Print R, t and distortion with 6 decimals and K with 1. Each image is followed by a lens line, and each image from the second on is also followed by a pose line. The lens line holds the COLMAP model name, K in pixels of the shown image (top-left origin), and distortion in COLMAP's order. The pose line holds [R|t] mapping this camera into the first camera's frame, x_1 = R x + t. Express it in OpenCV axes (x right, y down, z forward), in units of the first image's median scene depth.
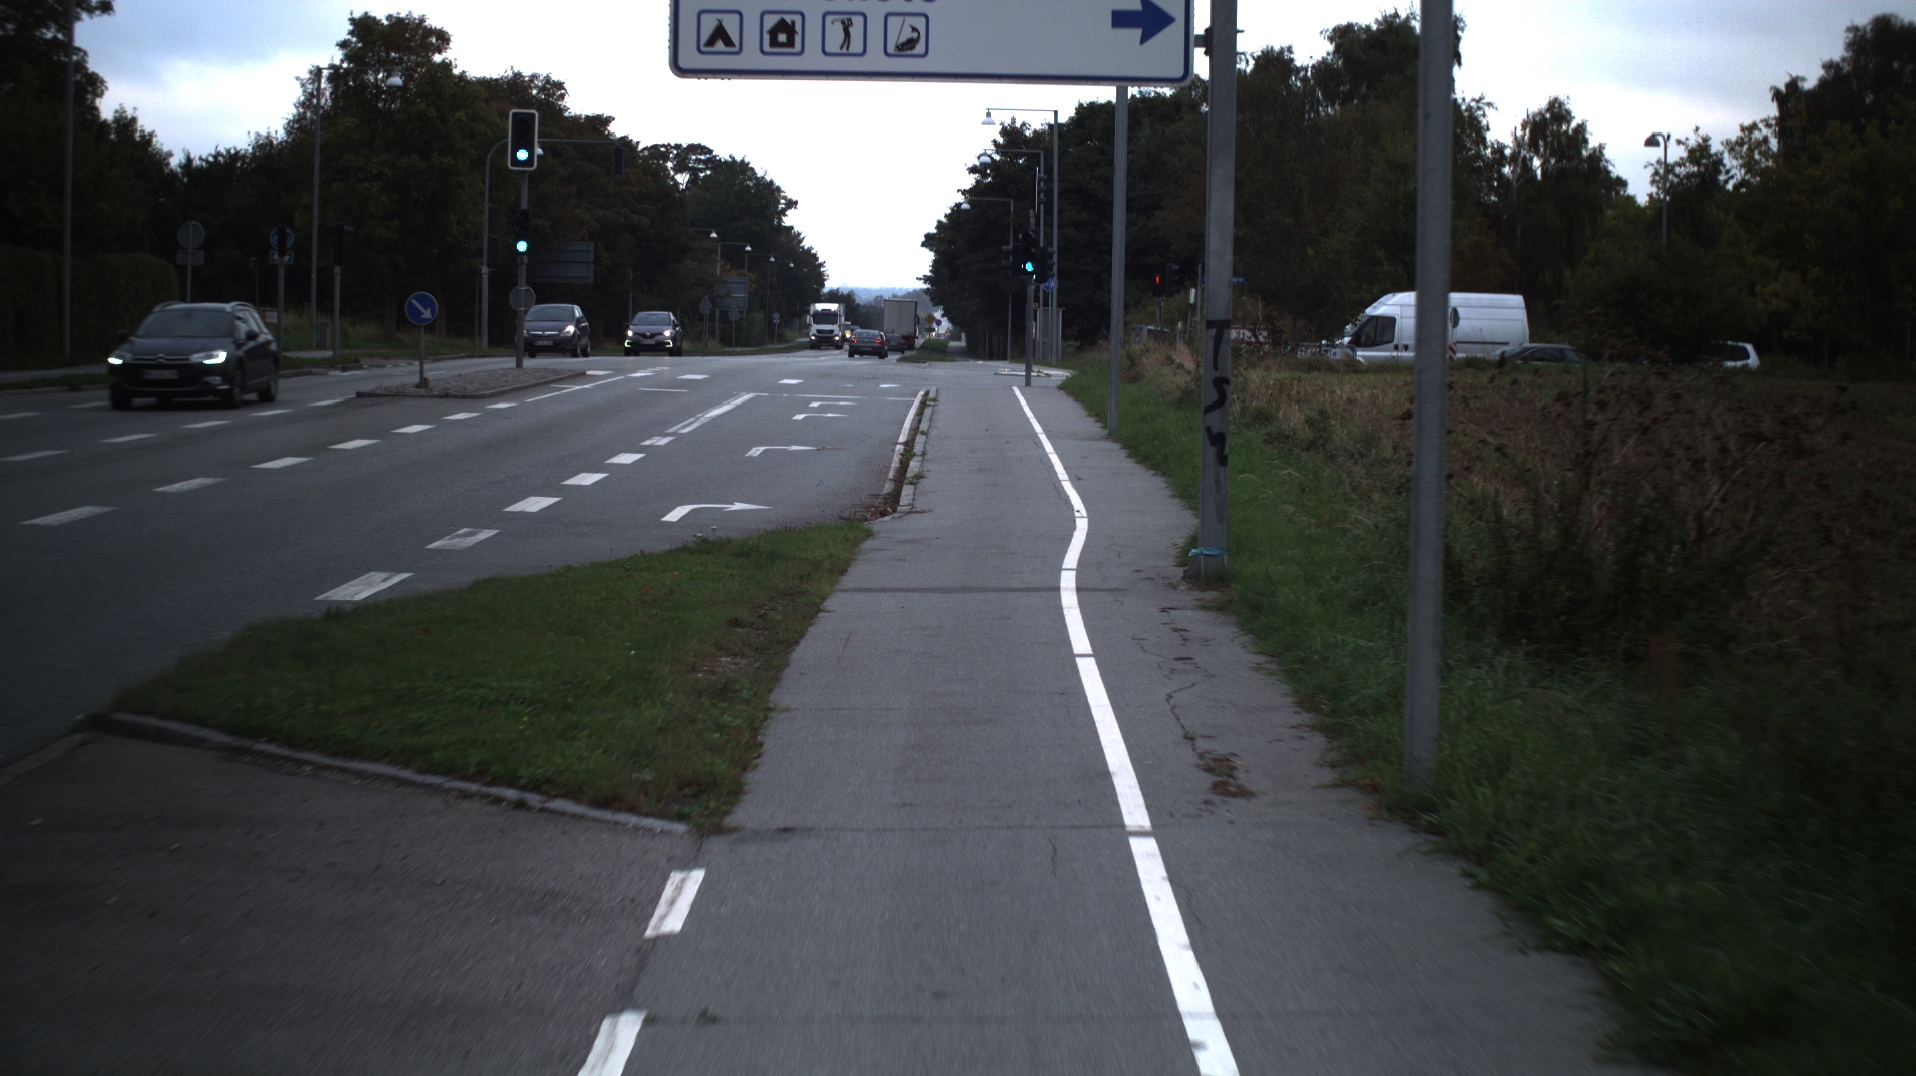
lens RADIAL K [[3634.4, 0, 957.4], [0, 3634.4, 534.1], [0, 0, 1]] dist [-0.266594, 0.166999]
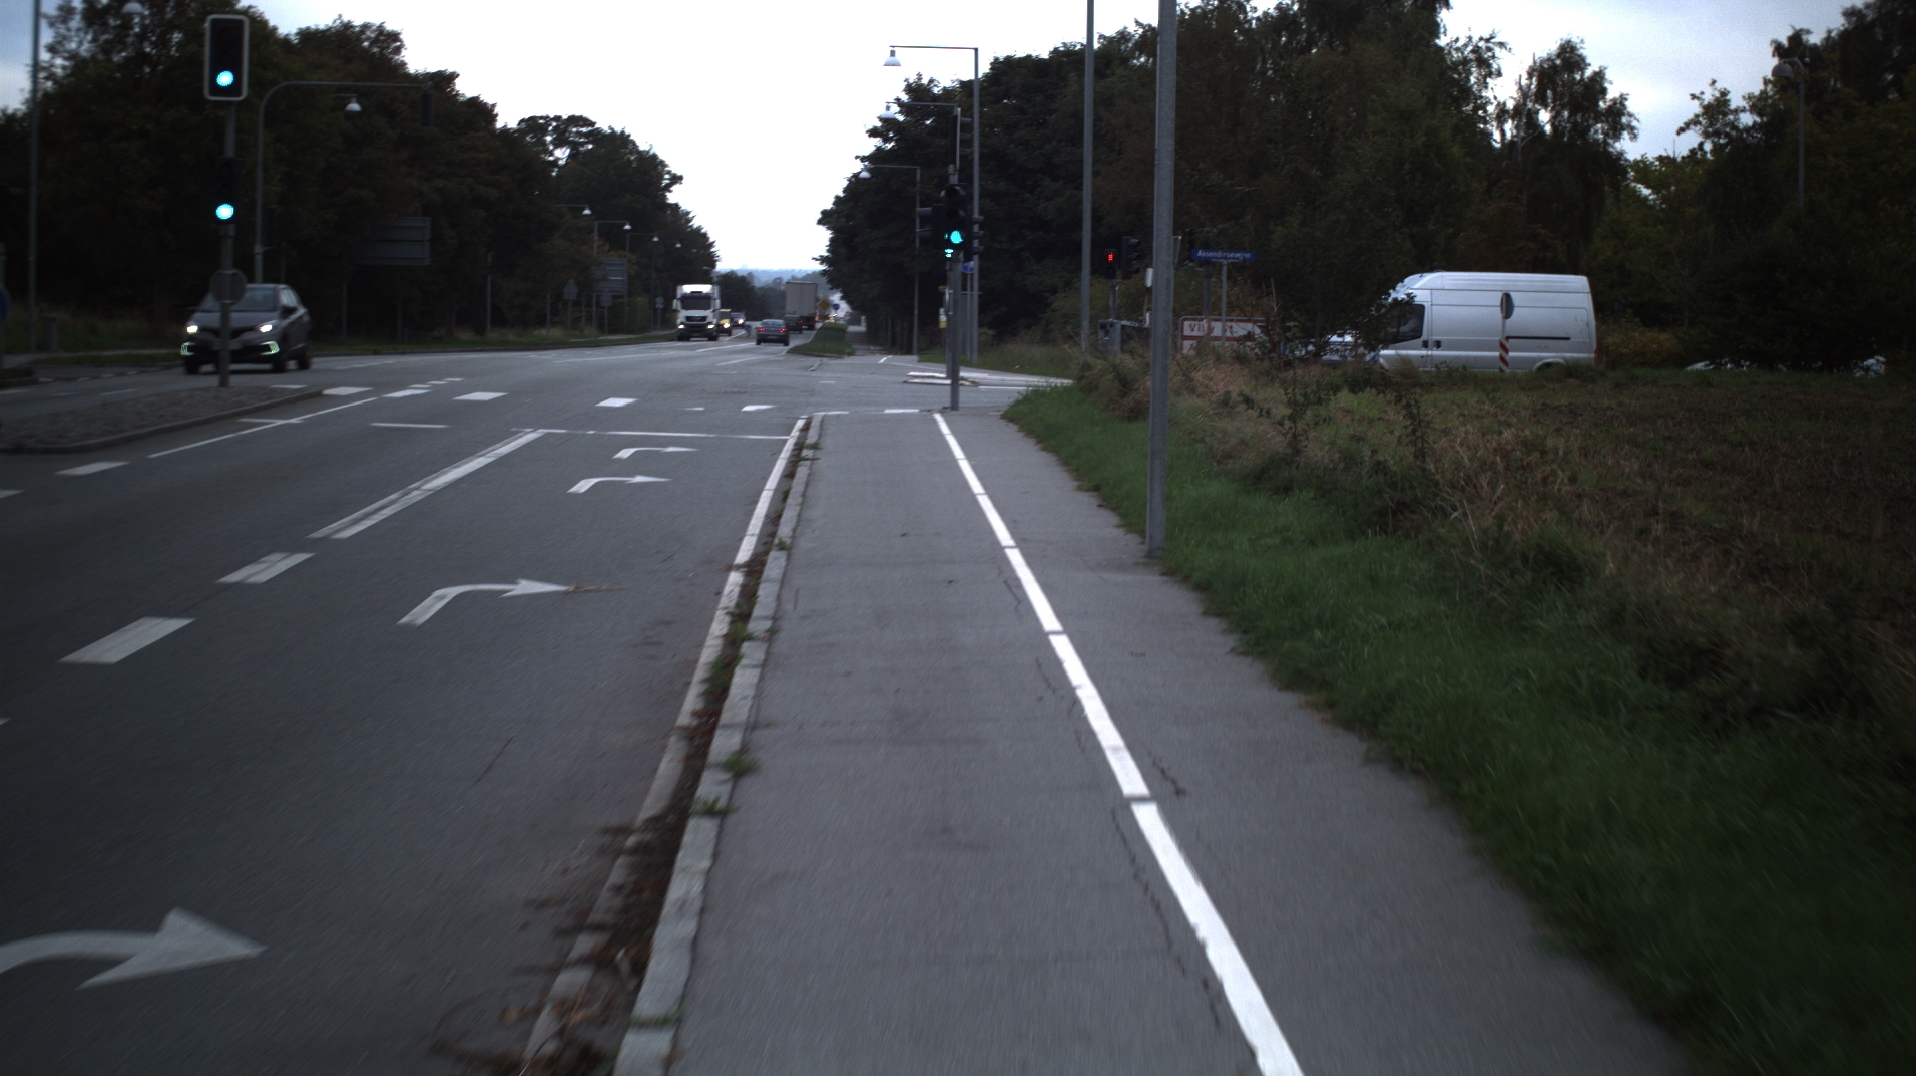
lens RADIAL K [[3634.4, 0, 957.4], [0, 3634.4, 534.1], [0, 0, 1]] dist [-0.266594, 0.166999]
pose [[0.999618, -0.004782, 0.027204, 0.000424], [0.004641, 0.999976, 0.005224, -0.009745], [-0.027229, -0.005095, 0.999616, 0.145515]]
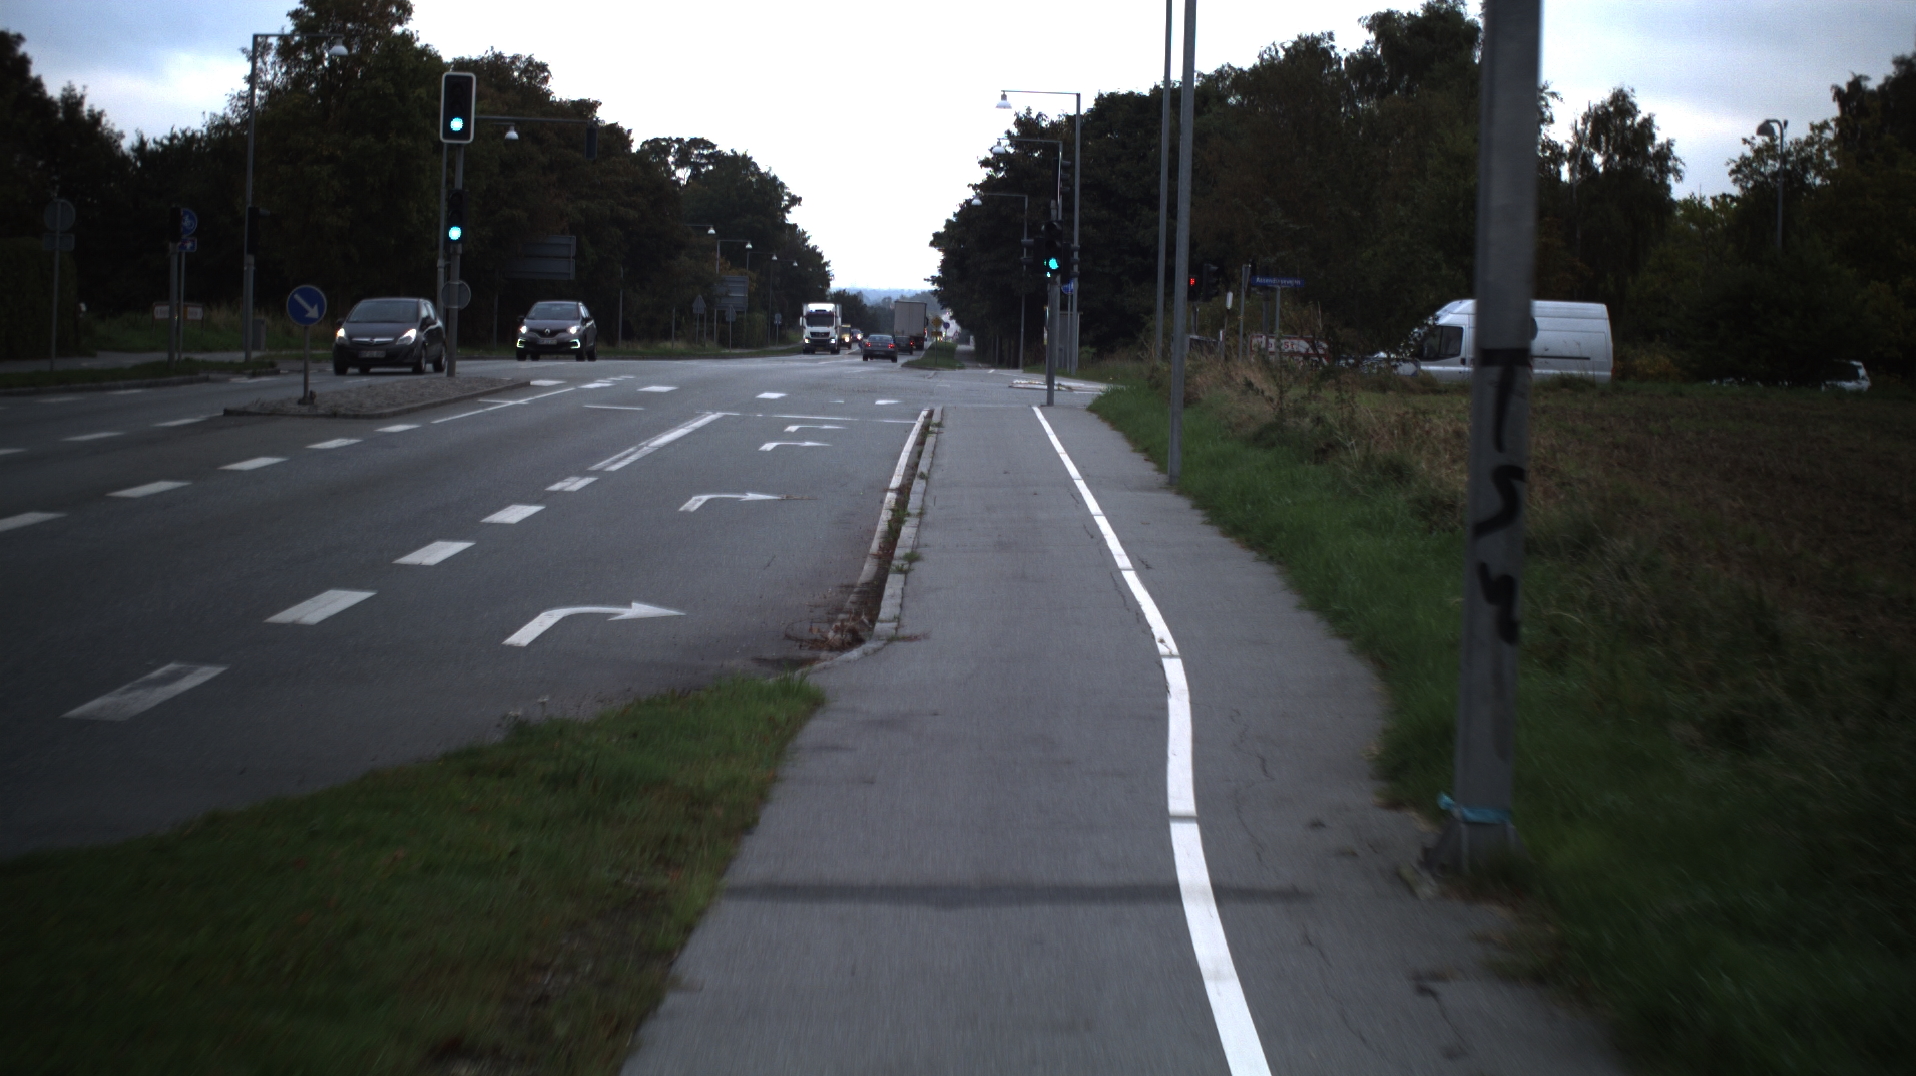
lens RADIAL K [[3634.4, 0, 957.4], [0, 3634.4, 534.1], [0, 0, 1]] dist [-0.266594, 0.166999]
pose [[0.999937, 0.011116, -0.001655, -0.000231], [-0.011117, 0.999938, -0.000576, -0.004660], [0.001649, 0.000595, 0.999998, 0.072614]]
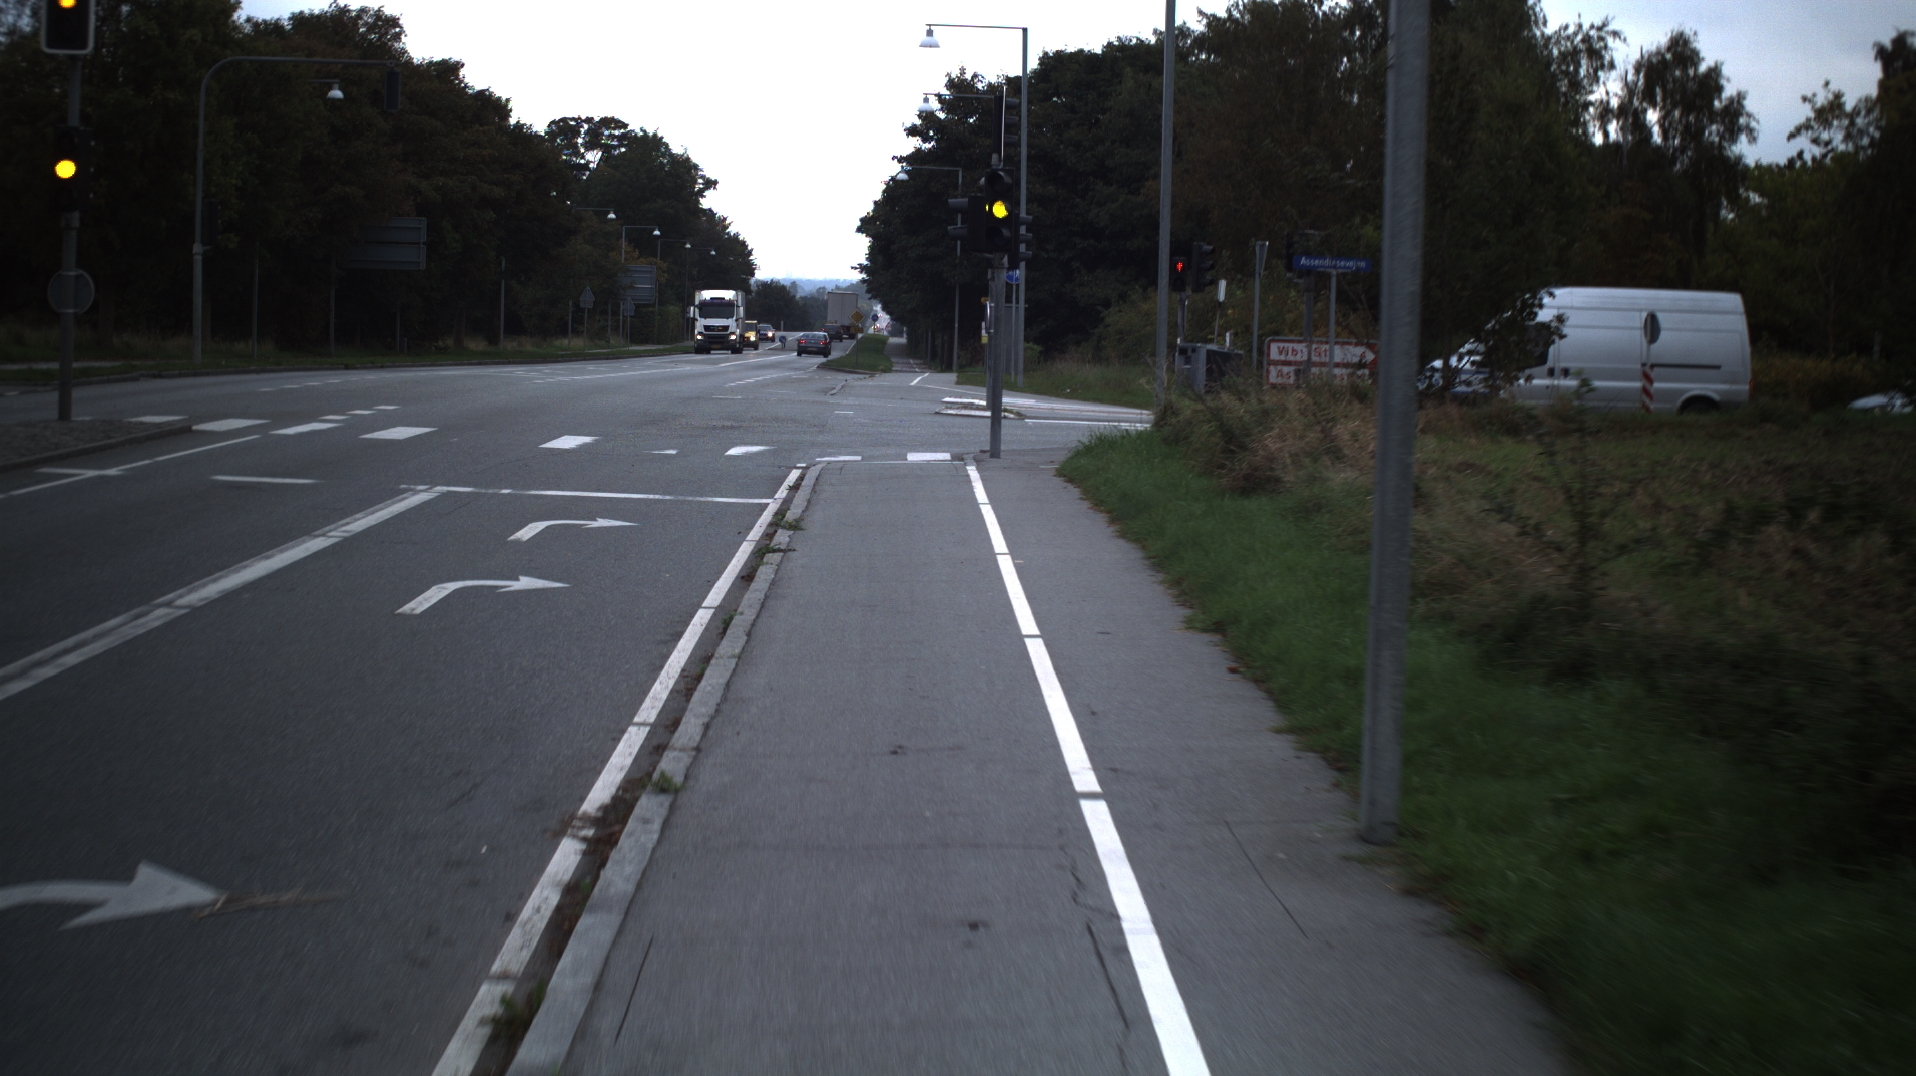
lens RADIAL K [[3634.4, 0, 957.4], [0, 3634.4, 534.1], [0, 0, 1]] dist [-0.266594, 0.166999]
pose [[0.999866, 0.004972, 0.015573, 0.002574], [-0.005006, 0.999985, 0.002183, -0.014478], [-0.015562, -0.002261, 0.999876, 0.218618]]
